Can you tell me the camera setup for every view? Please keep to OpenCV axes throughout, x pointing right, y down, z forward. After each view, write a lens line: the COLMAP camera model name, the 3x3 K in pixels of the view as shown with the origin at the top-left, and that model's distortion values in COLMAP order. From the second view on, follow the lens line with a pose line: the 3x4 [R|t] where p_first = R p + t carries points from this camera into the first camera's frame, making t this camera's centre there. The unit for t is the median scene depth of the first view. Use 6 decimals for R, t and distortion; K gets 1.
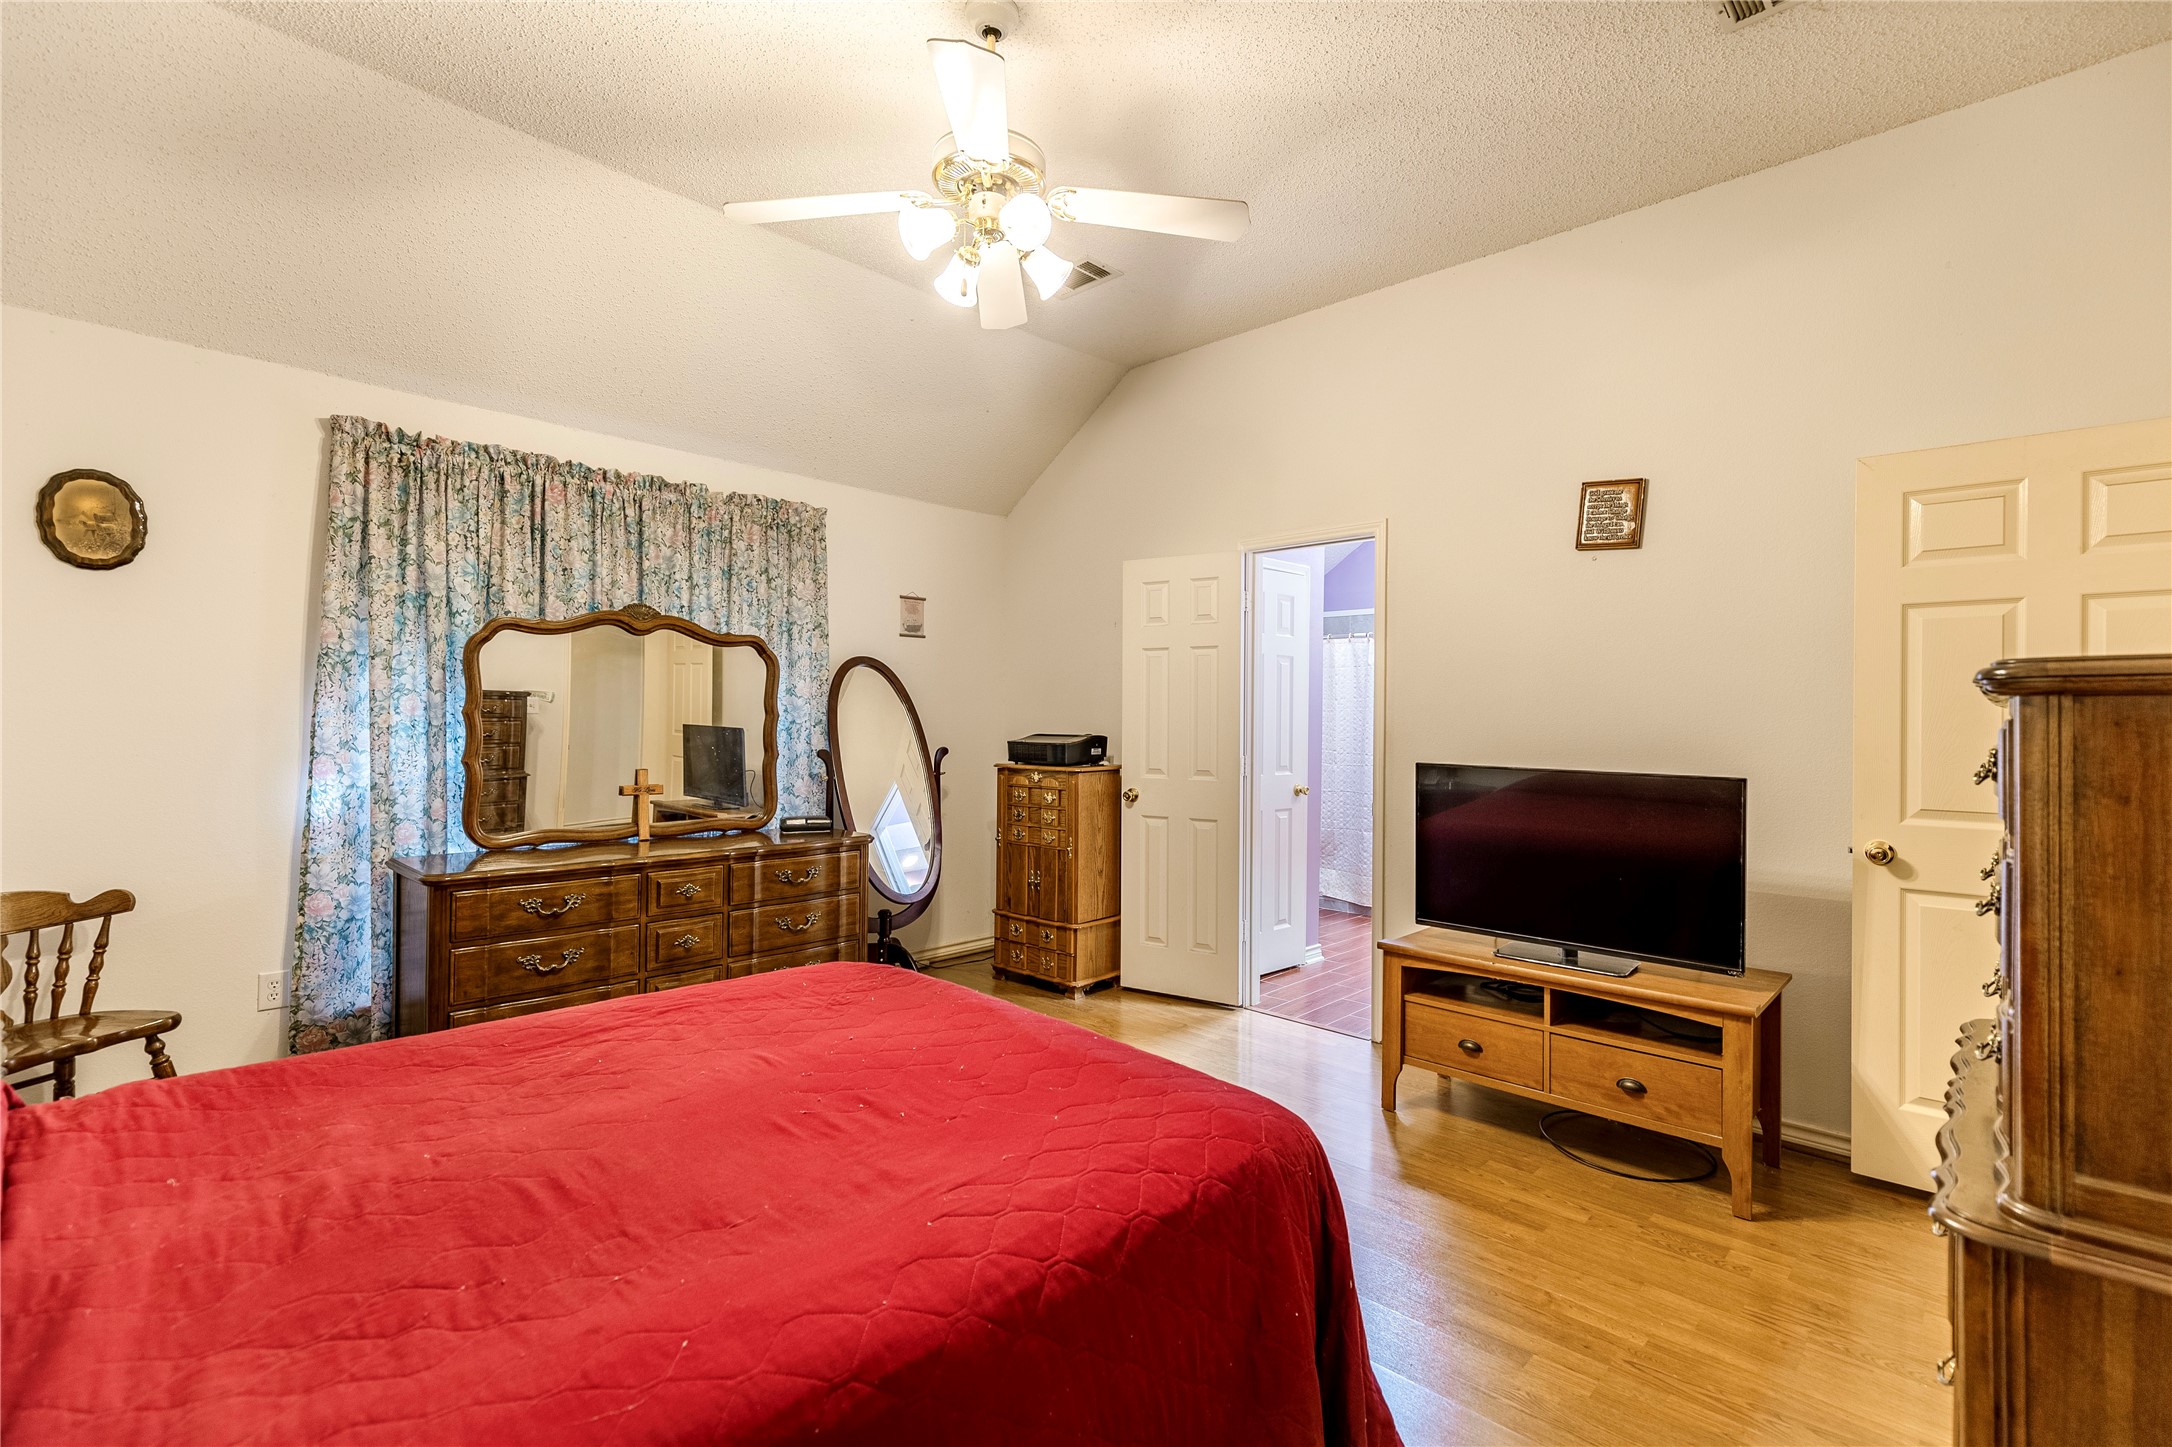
lens RADIAL K [[985.1, 0, 1092.6], [0, 985.1, 709.4], [0, 0, 1]] dist [0.008108, -0.002330]
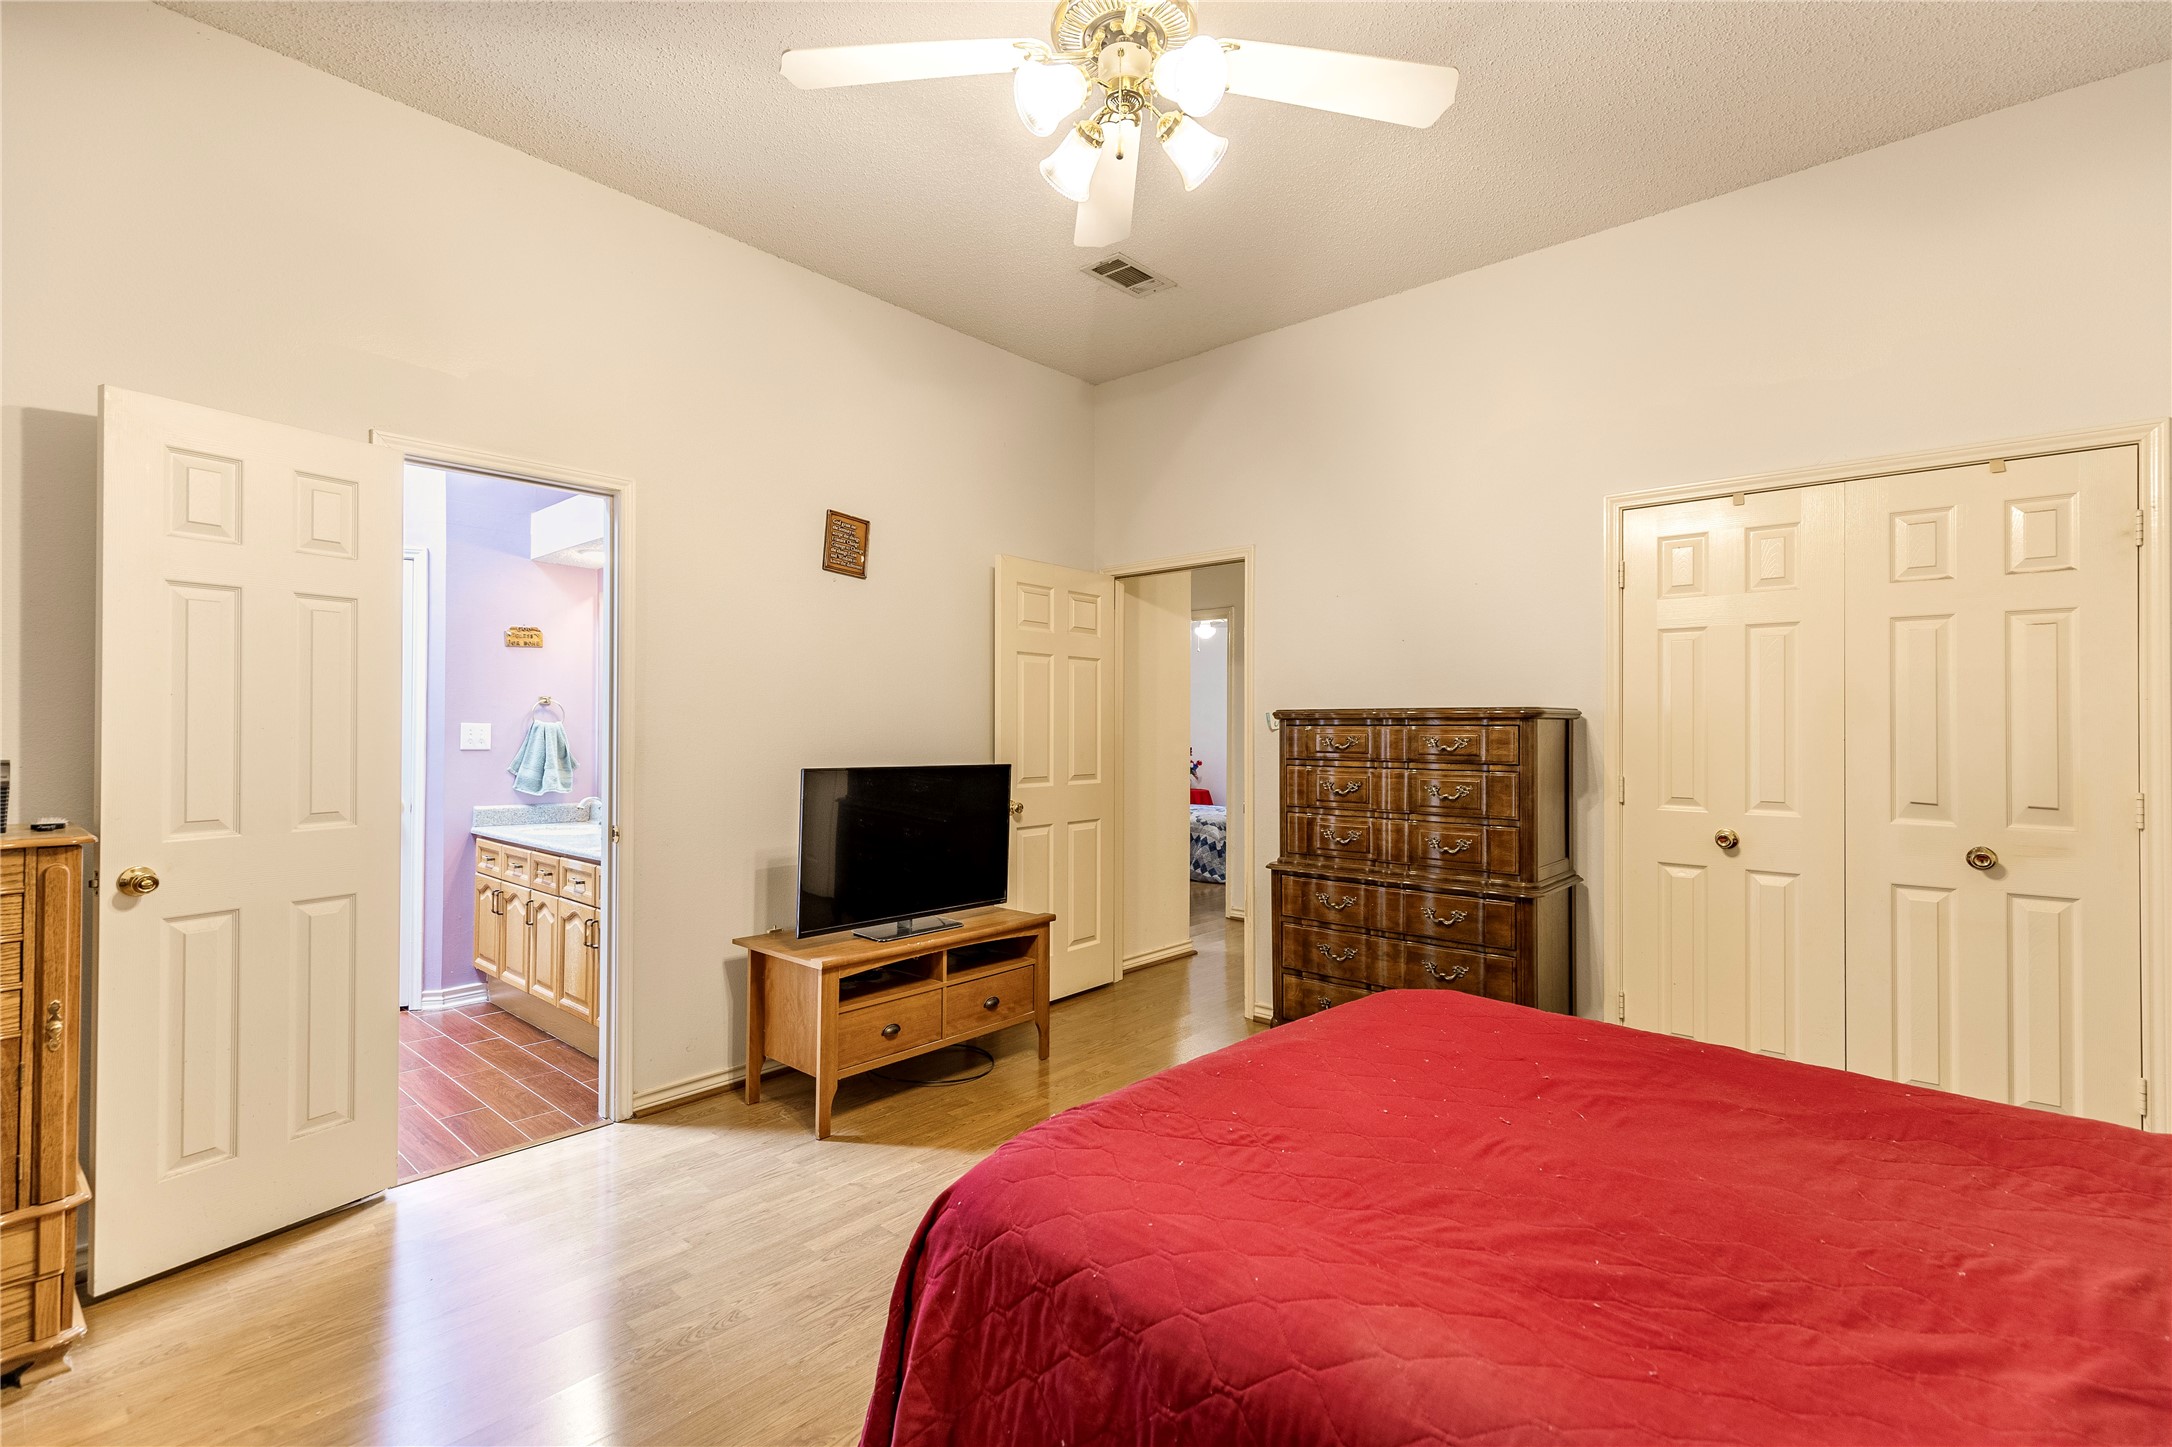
lens RADIAL K [[985.1, 0, 1091.3], [0, 985.1, 729.9], [0, 0, 1]] dist [0.008108, -0.002330]
pose [[-0.043163, -0.003069, 0.999063, -0.678325], [-0.008558, 0.999960, 0.002702, 0.013095], [-0.999031, -0.008434, -0.043187, 0.822799]]
